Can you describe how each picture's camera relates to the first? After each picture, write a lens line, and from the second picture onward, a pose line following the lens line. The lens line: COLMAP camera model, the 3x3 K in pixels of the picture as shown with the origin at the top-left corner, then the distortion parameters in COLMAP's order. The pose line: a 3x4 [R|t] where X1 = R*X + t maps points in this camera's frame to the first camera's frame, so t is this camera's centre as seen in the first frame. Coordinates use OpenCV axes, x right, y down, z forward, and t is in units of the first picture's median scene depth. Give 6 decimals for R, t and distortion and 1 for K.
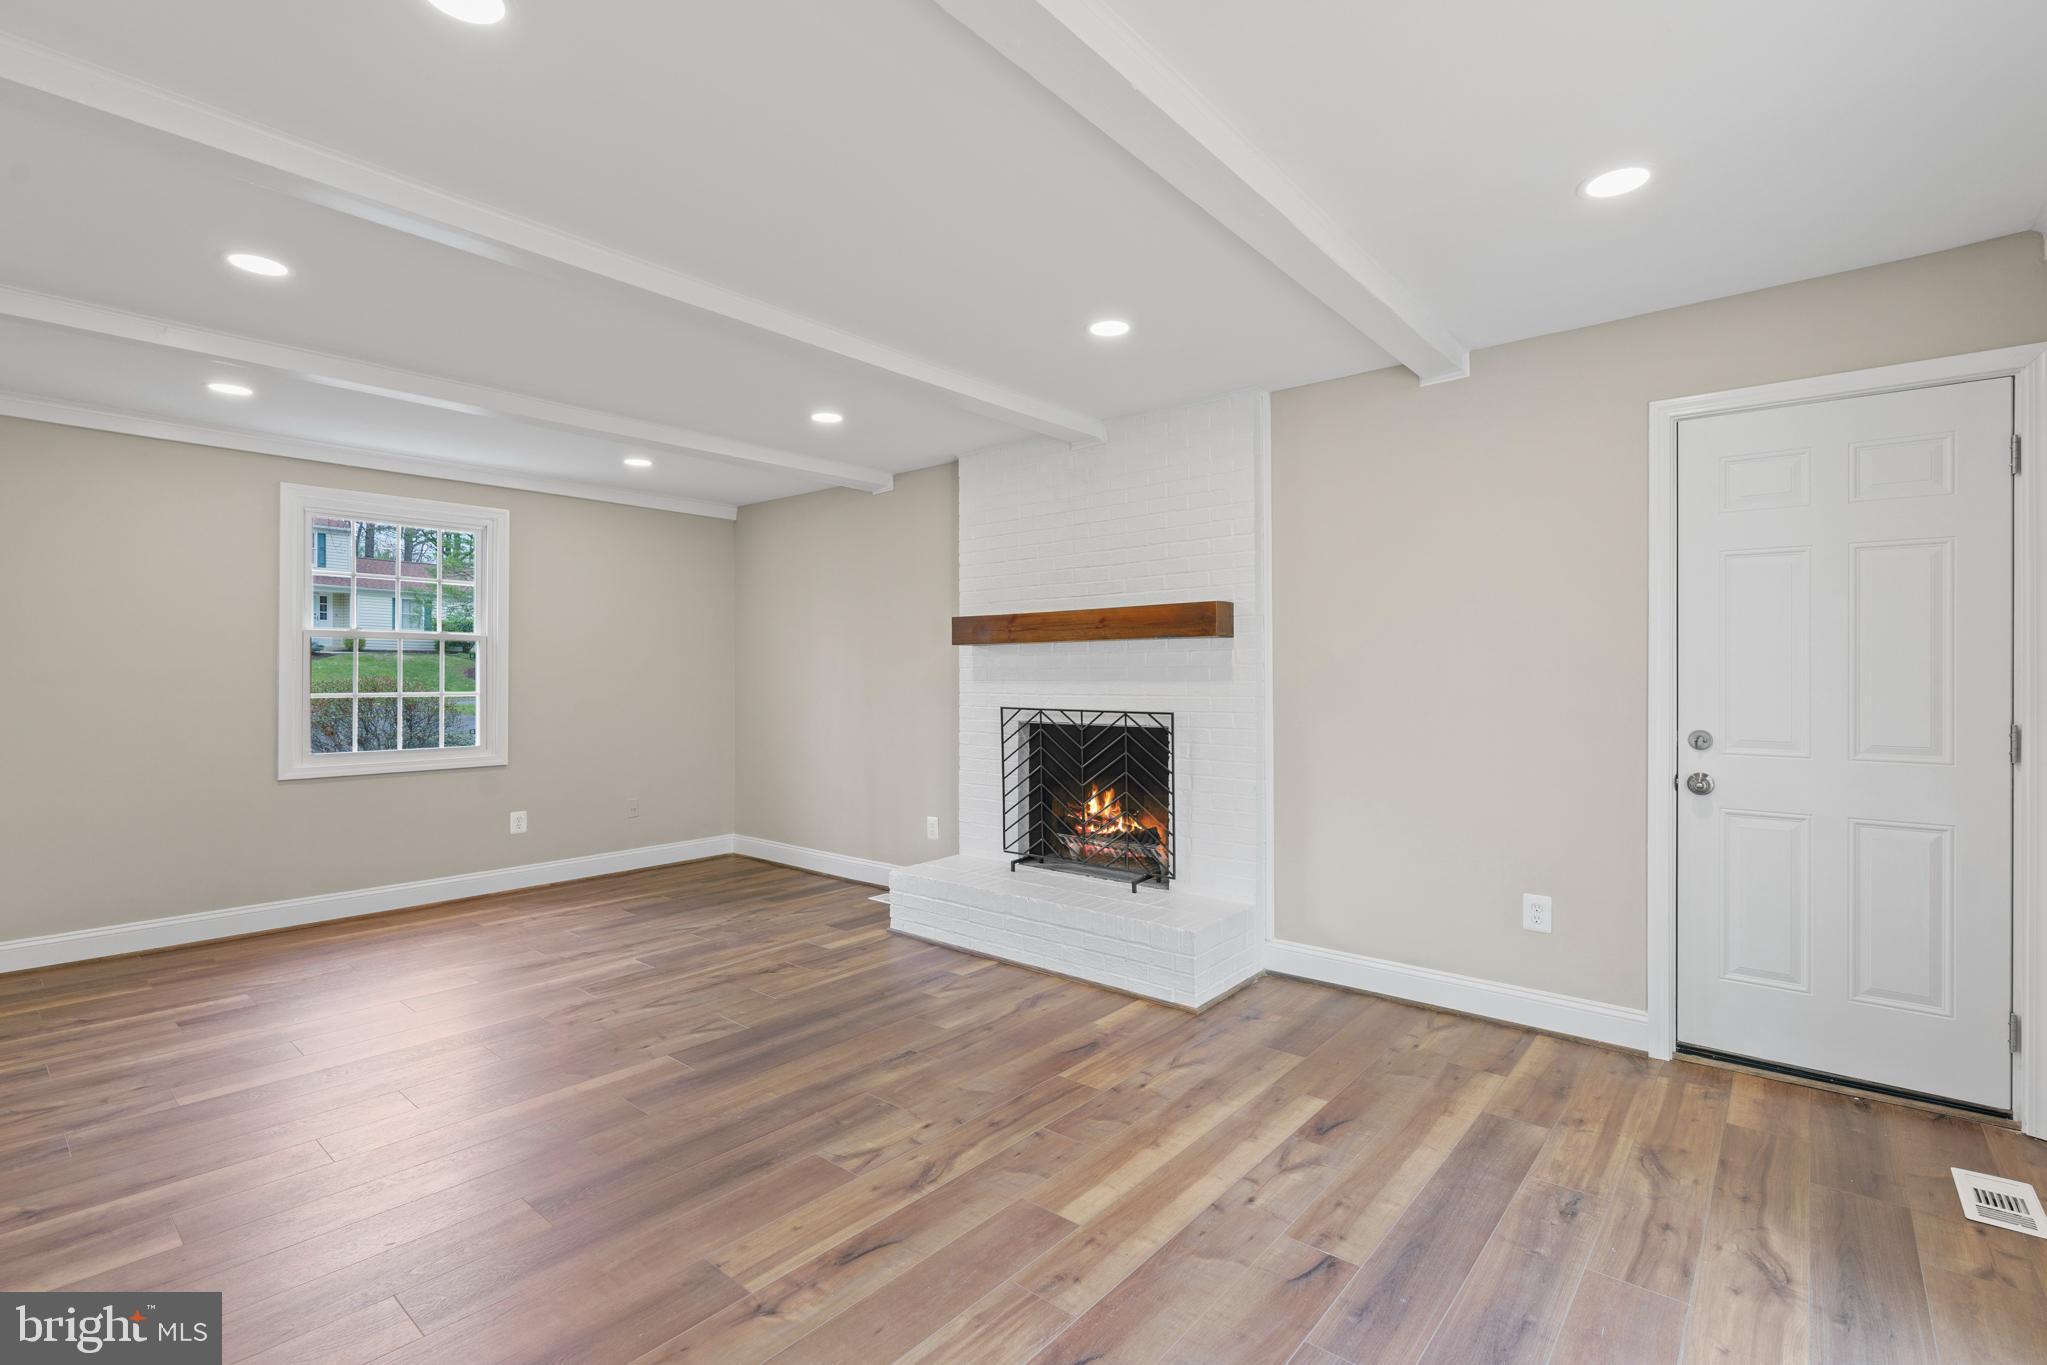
lens RADIAL K [[931.1, 0, 1018.9], [0, 931.1, 674.3], [0, 0, 1]] dist [-0.001654, 0.000315]
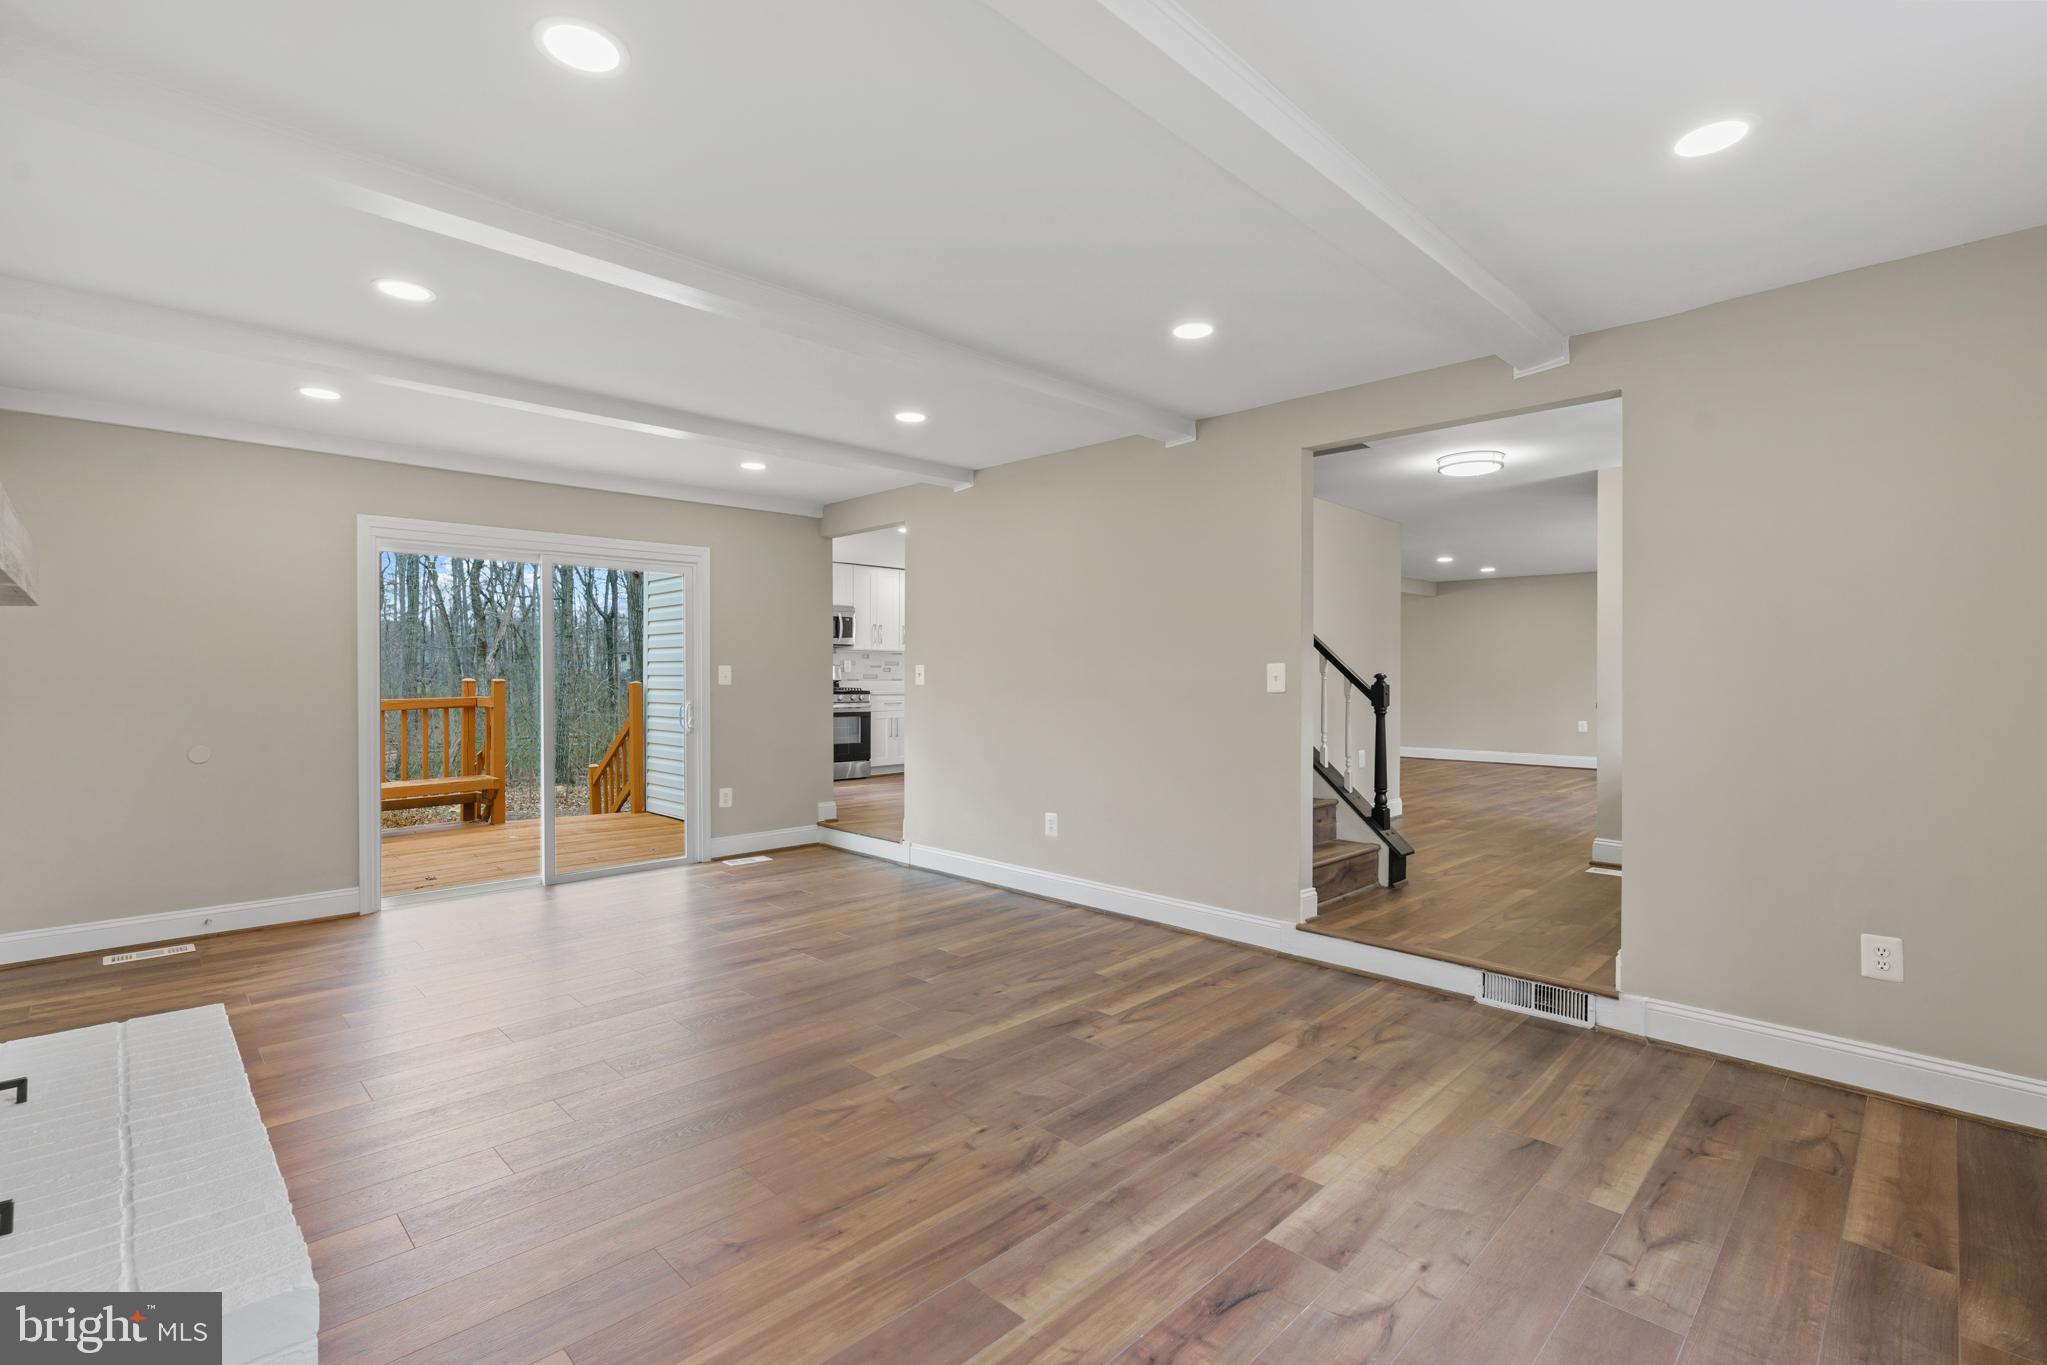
lens RADIAL K [[931.1, 0, 1025.1], [0, 931.1, 685.2], [0, 0, 1]] dist [-0.001654, 0.000315]
pose [[-0.996863, -0.004250, 0.079028, -0.384692], [-0.004069, 0.999989, 0.002449, 0.010184], [-0.079037, 0.002119, -0.996869, 1.234233]]
